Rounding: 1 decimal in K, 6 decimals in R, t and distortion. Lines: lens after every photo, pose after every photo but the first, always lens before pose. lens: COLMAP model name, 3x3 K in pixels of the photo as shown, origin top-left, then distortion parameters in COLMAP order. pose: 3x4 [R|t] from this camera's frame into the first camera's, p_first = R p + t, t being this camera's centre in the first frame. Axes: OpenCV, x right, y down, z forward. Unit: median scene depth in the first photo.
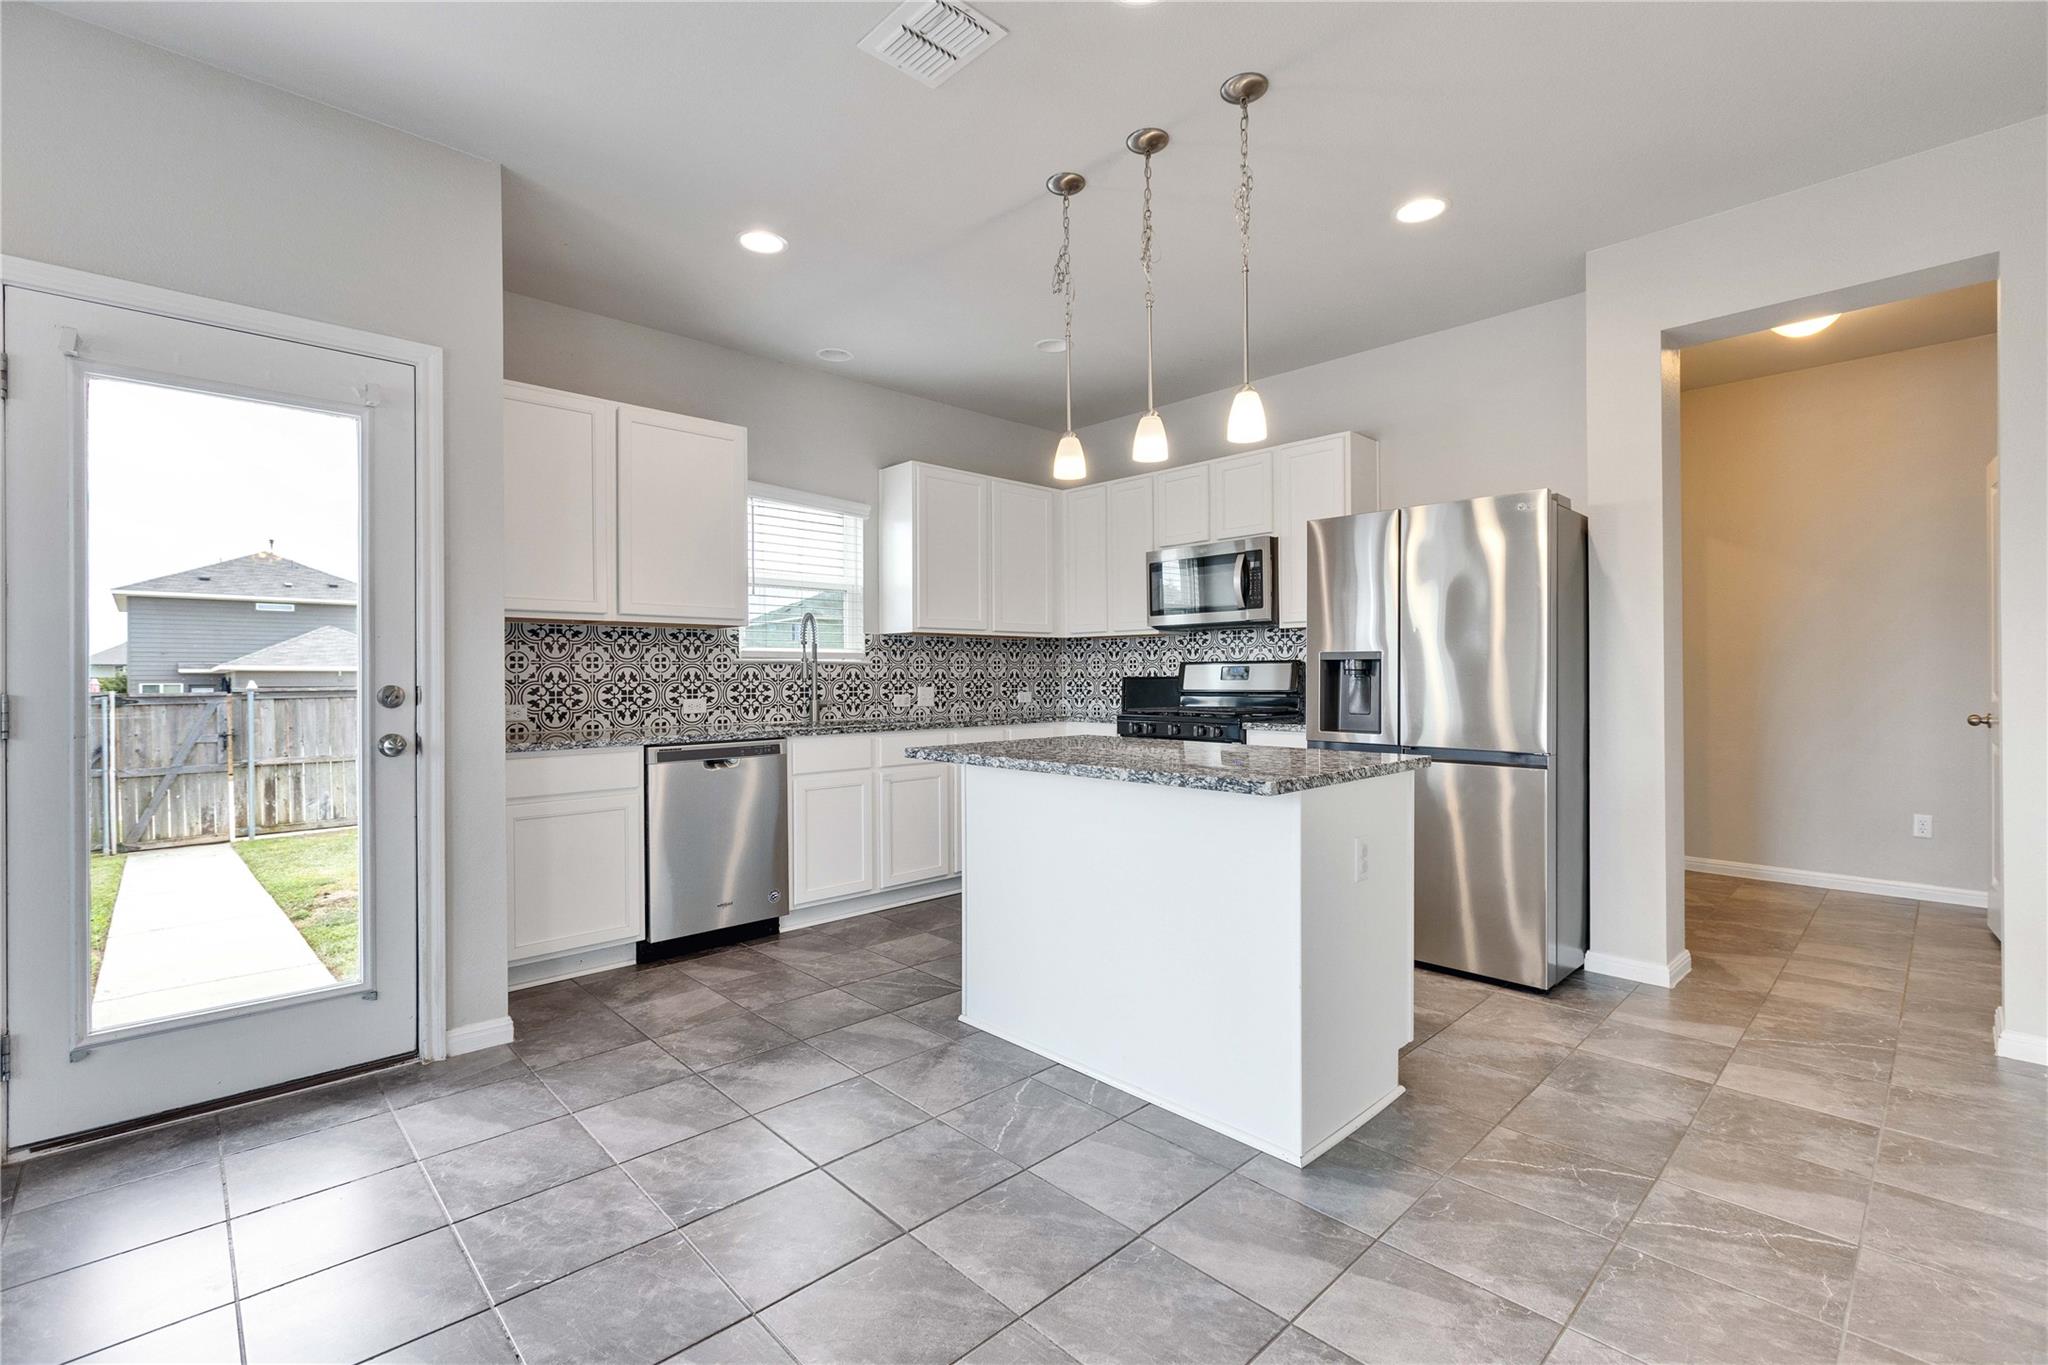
lens RADIAL K [[899.4, 0, 1017.3], [0, 899.4, 675.5], [0, 0, 1]] dist [0.001893, -0.001501]
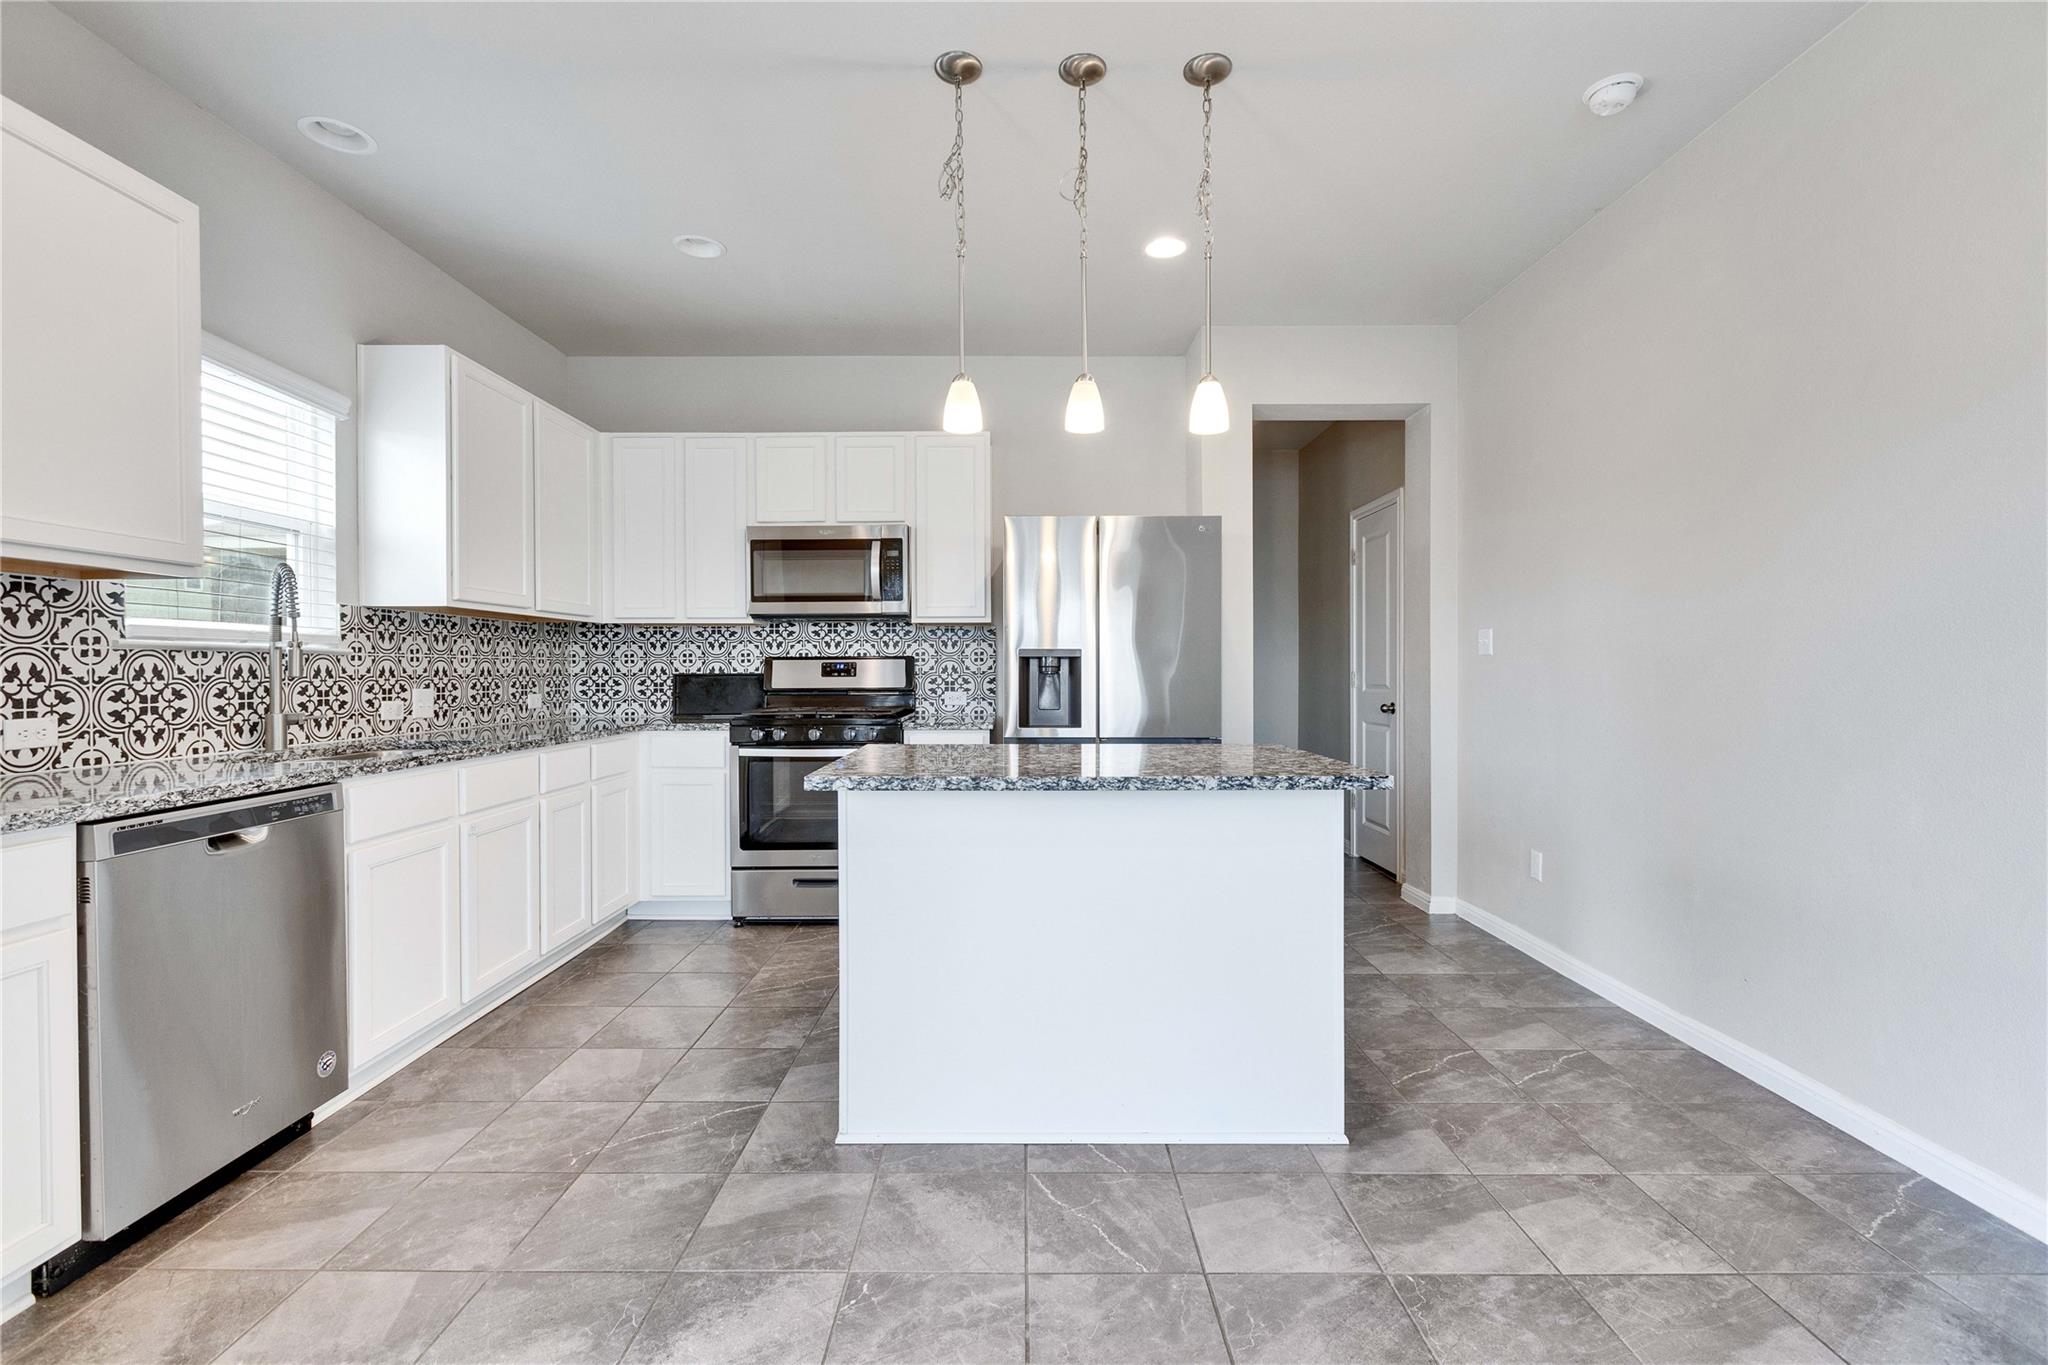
lens RADIAL K [[899.4, 0, 1017.3], [0, 899.4, 675.5], [0, 0, 1]] dist [0.001893, -0.001501]
pose [[0.690121, -0.001698, 0.723692, -0.350614], [-0.000688, 0.999995, 0.003003, 0.000635], [-0.723693, -0.002570, 0.690117, 0.278640]]
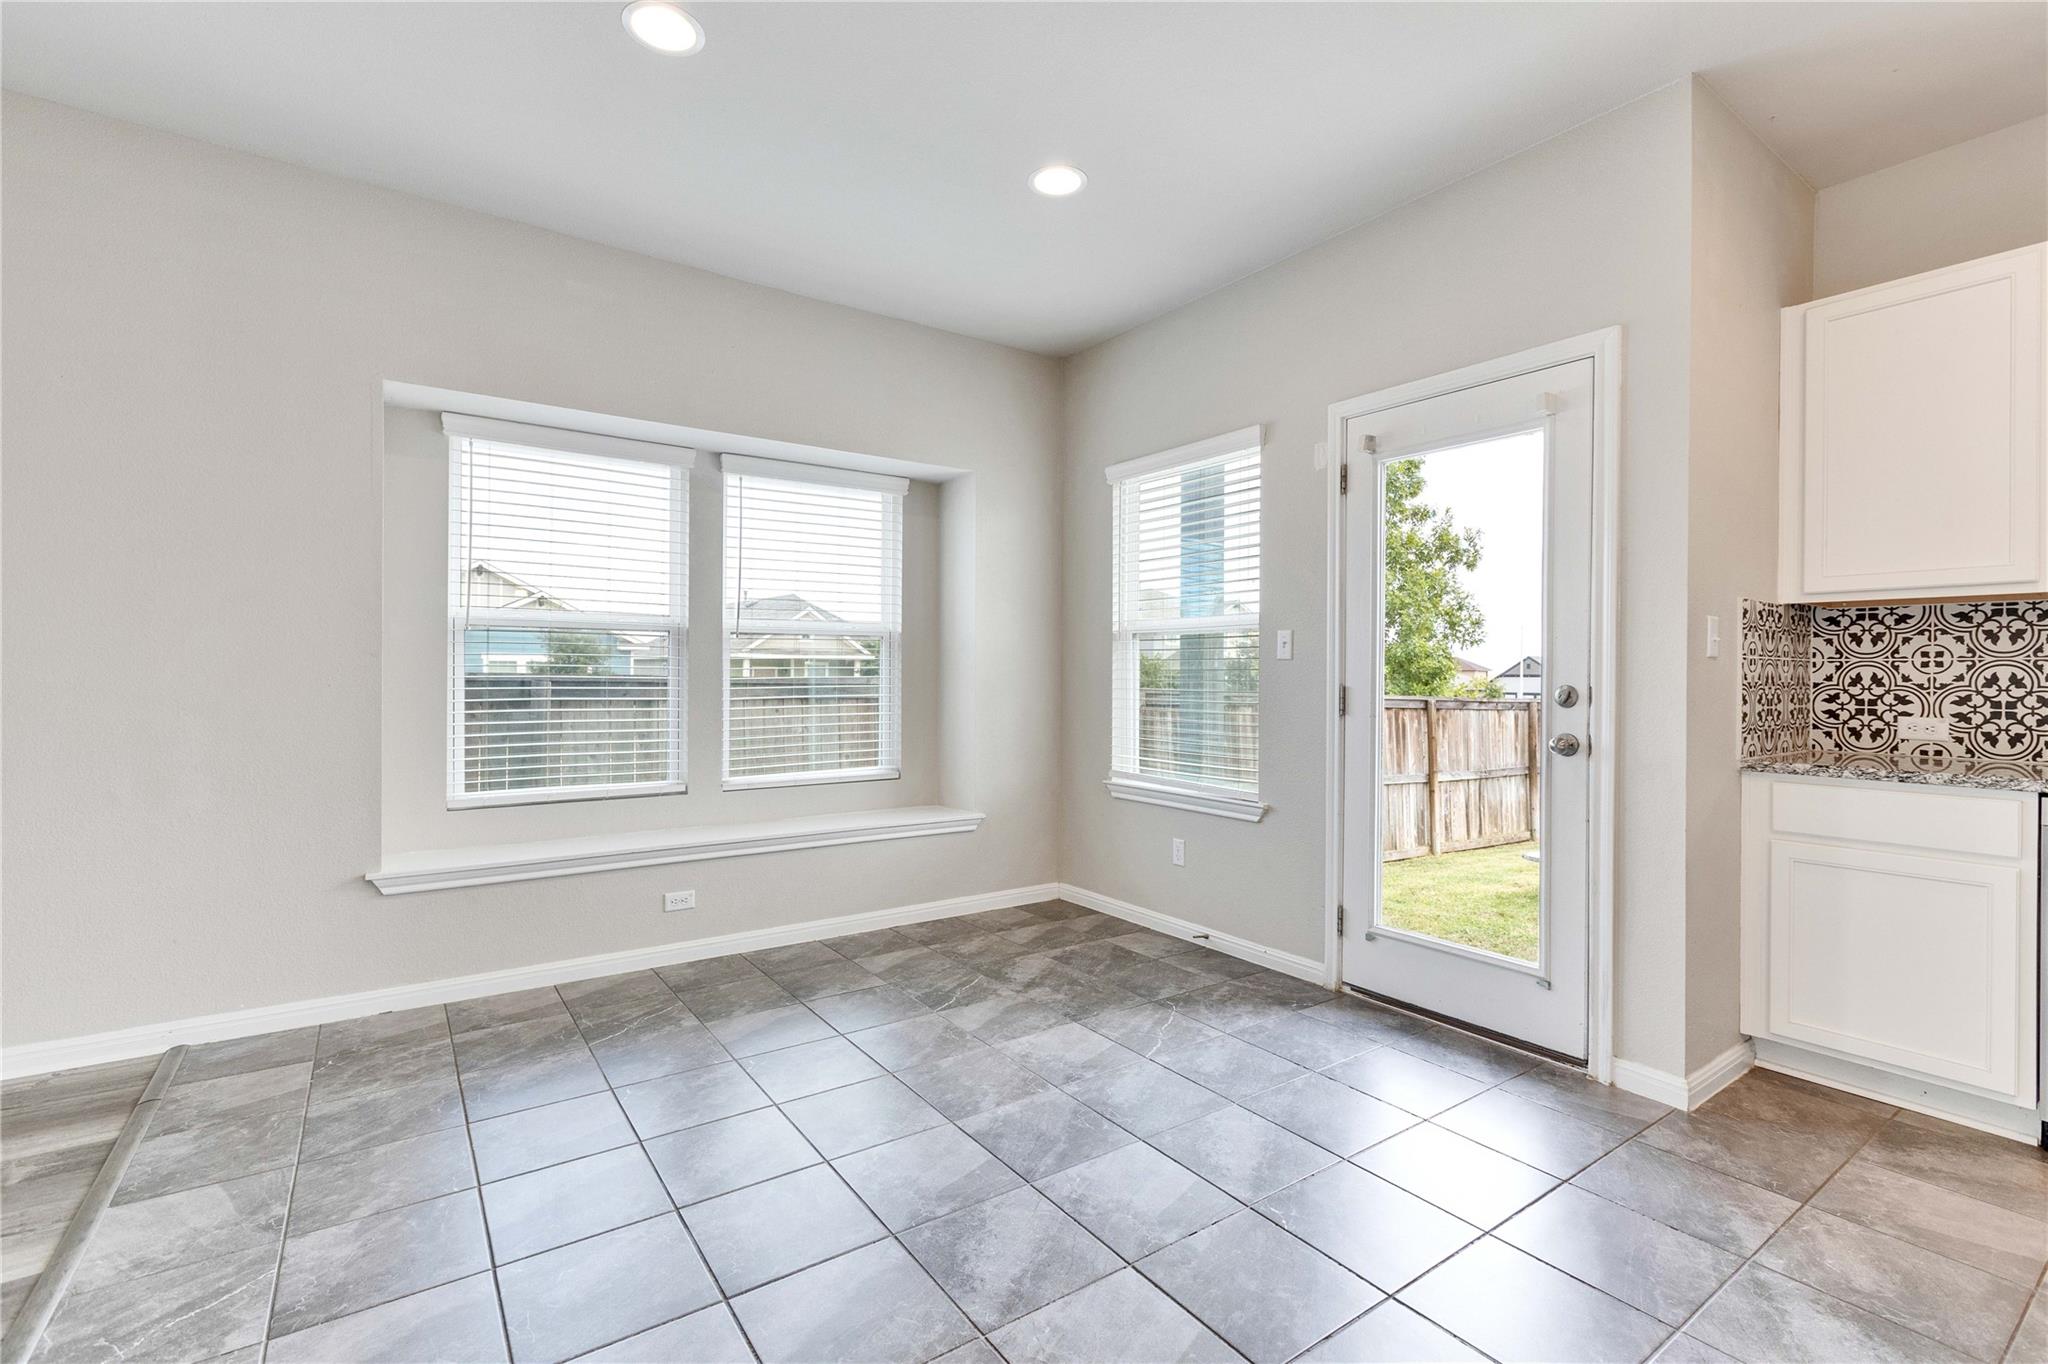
lens RADIAL K [[915.8, 0, 1017.8], [0, 915.8, 674.8], [0, 0, 1]] dist [0.000215, -0.000673]
pose [[-0.148979, 0.004884, -0.988828, 0.255421], [-0.006682, 0.999960, 0.005946, -0.001619], [0.988818, 0.007494, -0.148941, 0.342248]]
